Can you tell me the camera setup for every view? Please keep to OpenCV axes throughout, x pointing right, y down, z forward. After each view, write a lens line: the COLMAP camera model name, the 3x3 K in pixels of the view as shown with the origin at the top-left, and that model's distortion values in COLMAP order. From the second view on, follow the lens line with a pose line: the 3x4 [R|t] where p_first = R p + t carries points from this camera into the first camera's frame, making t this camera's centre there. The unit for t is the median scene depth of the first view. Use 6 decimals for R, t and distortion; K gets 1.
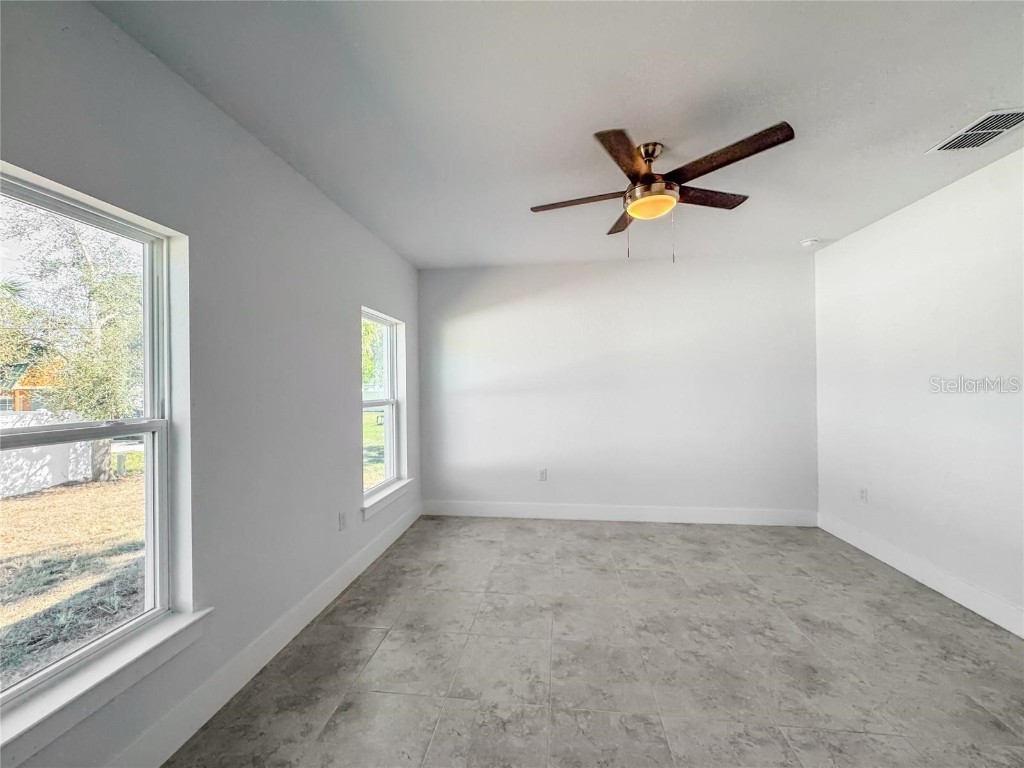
lens RADIAL K [[414.9, 0, 510.2], [0, 414.9, 384.8], [0, 0, 1]] dist [-0.007977, 0.001034]
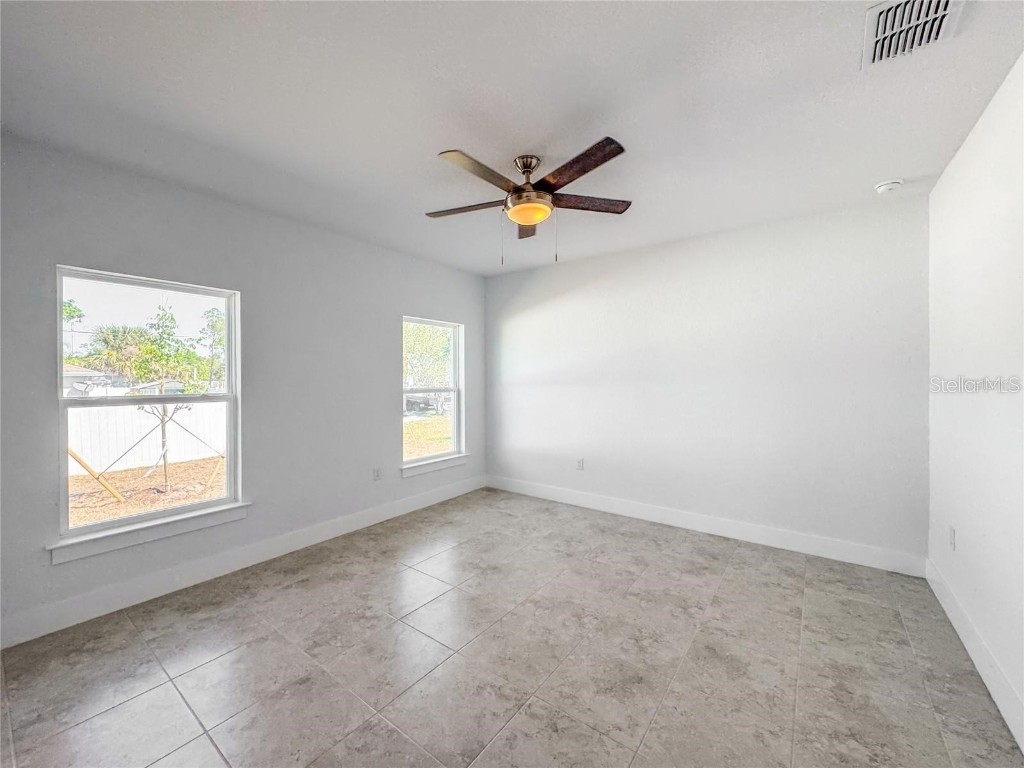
lens RADIAL K [[414.9, 0, 497.5], [0, 414.9, 378.6], [0, 0, 1]] dist [-0.007977, 0.001034]
pose [[0.859975, 0.010700, -0.510224, 0.551691], [-0.005497, 0.999916, 0.011704, -0.007884], [0.510307, -0.007260, 0.859962, 0.012187]]
